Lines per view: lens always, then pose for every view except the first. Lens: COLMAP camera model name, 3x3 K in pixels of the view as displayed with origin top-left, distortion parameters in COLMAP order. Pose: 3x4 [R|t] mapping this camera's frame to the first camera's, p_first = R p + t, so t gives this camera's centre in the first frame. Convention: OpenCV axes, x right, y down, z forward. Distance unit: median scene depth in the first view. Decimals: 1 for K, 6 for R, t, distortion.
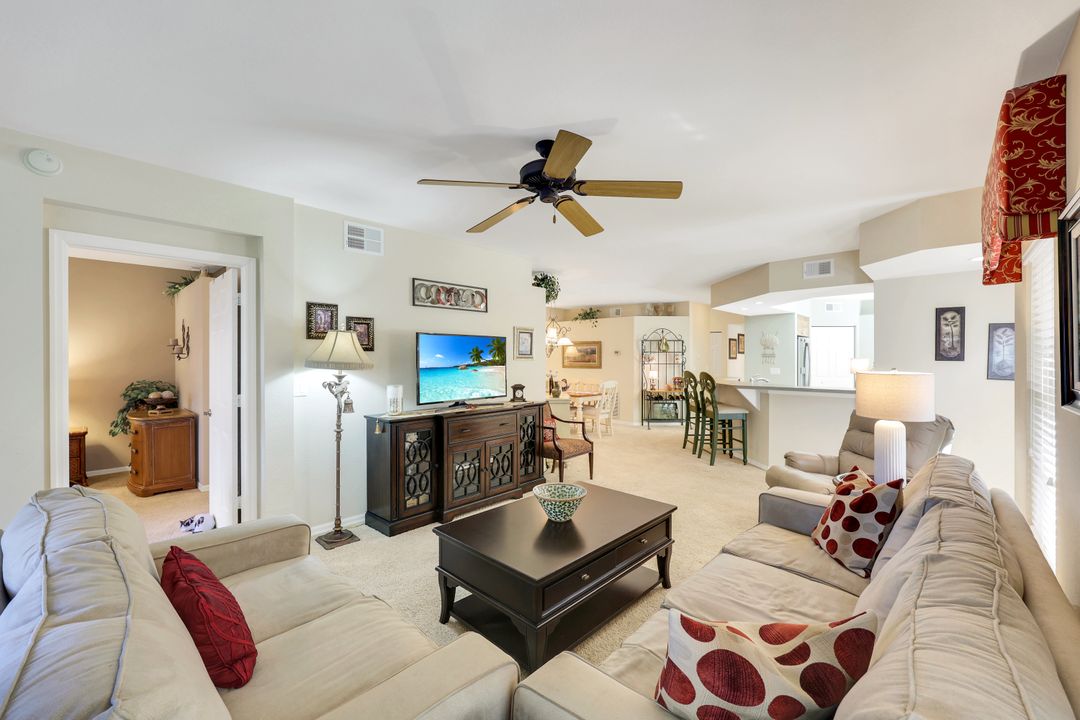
lens RADIAL K [[441.6, 0, 537.4], [0, 441.6, 359.1], [0, 0, 1]] dist [-0.000104, 0.000486]
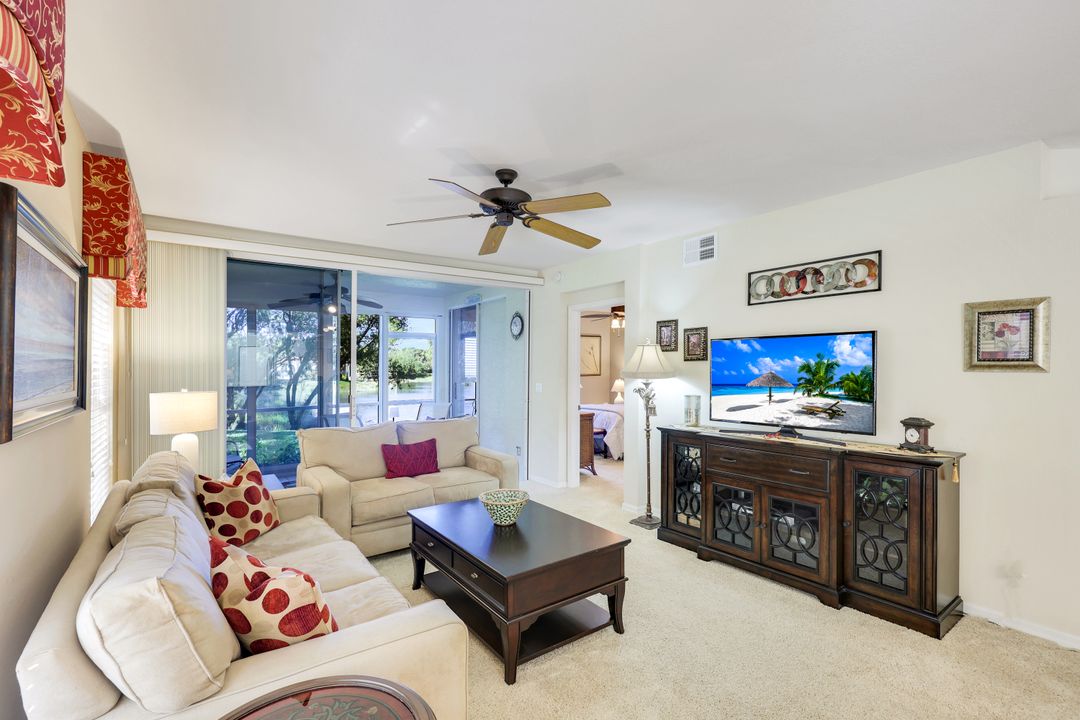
lens RADIAL K [[484.9, 0, 545.9], [0, 484.9, 368.6], [0, 0, 1]] dist [0.000546, 0.000368]
pose [[-0.174942, 0.011903, -0.984507, 0.658703], [0.008068, 0.999911, 0.010656, -0.012849], [0.984546, -0.006079, -0.175022, 0.732454]]
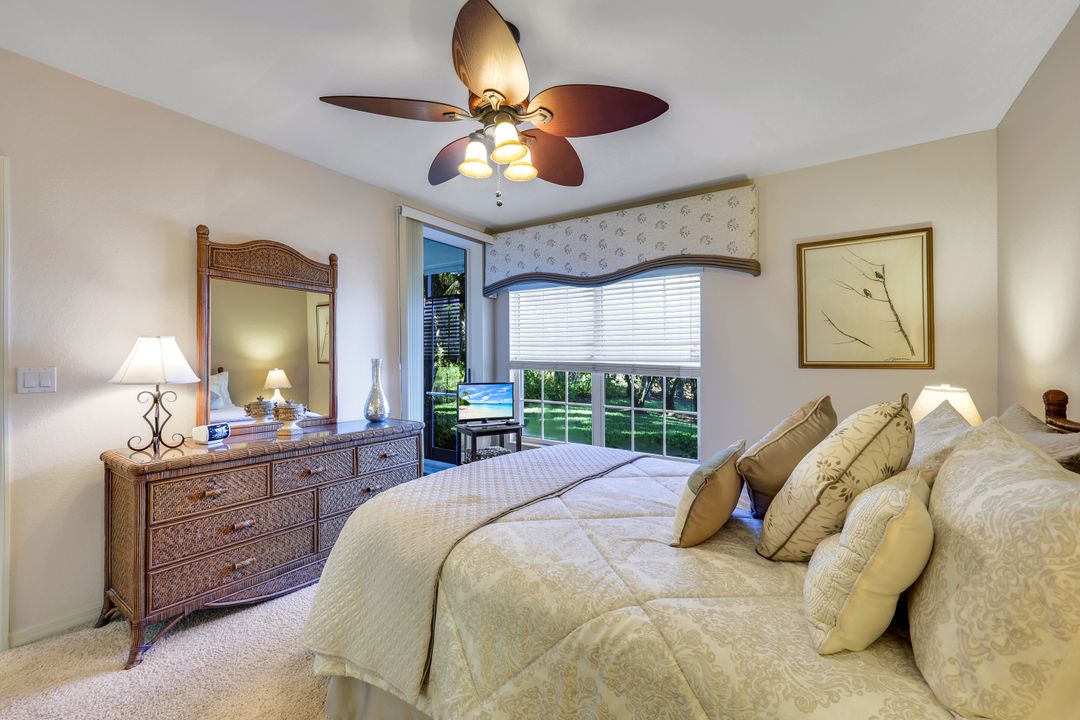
lens RADIAL K [[441.6, 0, 537.4], [0, 441.6, 359.1], [0, 0, 1]] dist [-0.000104, 0.000486]
pose [[-0.988182, 0.013130, -0.152722, -1.075624], [0.014817, 0.999841, -0.009916, 0.033467], [0.152568, -0.012062, -0.988219, 1.090683]]
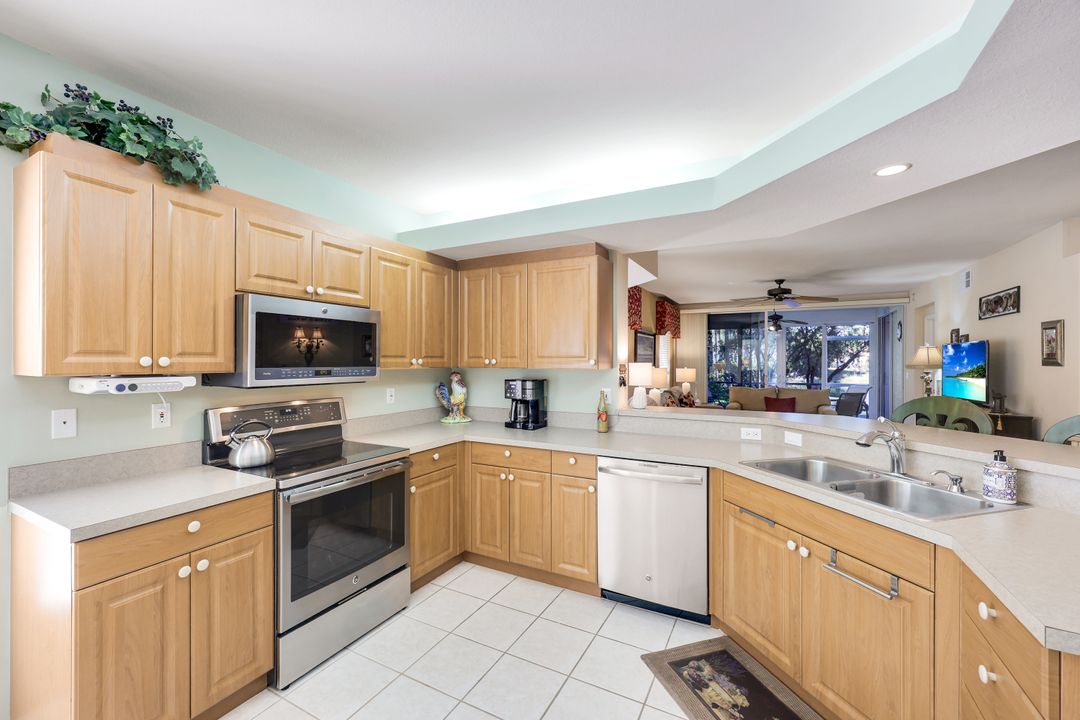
lens RADIAL K [[441.6, 0, 537.4], [0, 441.6, 359.1], [0, 0, 1]] dist [-0.000104, 0.000486]
pose [[-0.966041, 0.005672, -0.258327, 1.162228], [0.006047, 0.999982, -0.000656, -0.017711], [0.258318, -0.002196, -0.966057, 1.761618]]
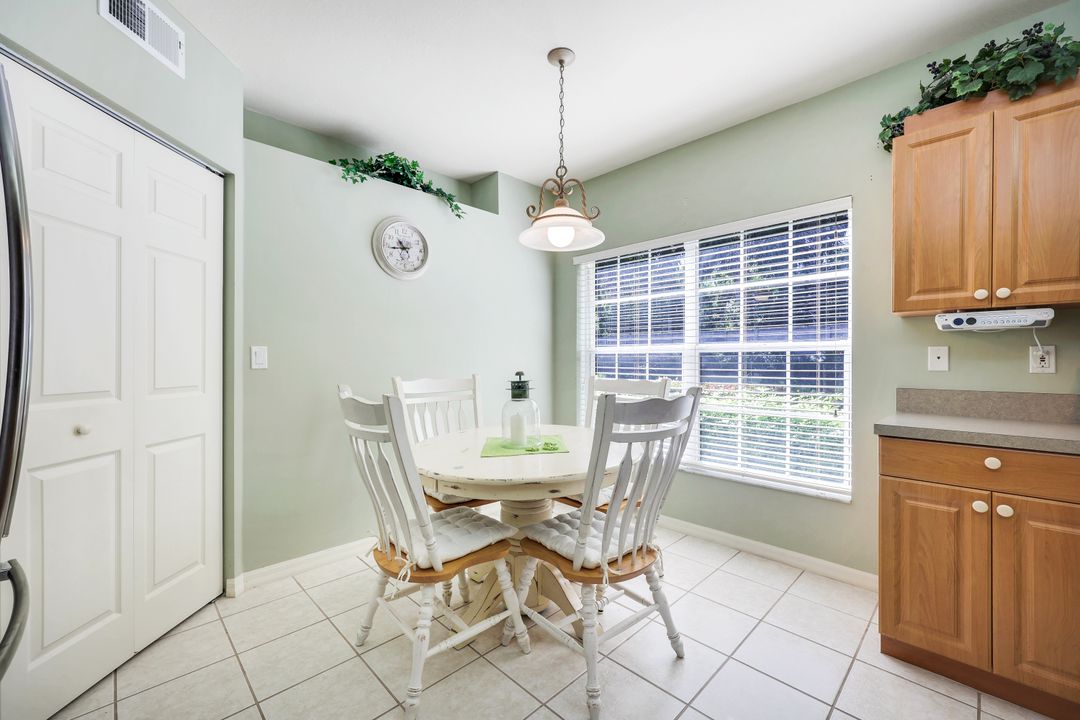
lens RADIAL K [[440.5, 0, 542.1], [0, 440.5, 361.0], [0, 0, 1]] dist [0.000749, 0.000088]
pose [[0.041142, 0.009134, 0.999112, 0.981743], [-0.006351, 0.999940, -0.008881, 0.050941], [-0.999133, -0.005980, 0.041198, 1.657211]]
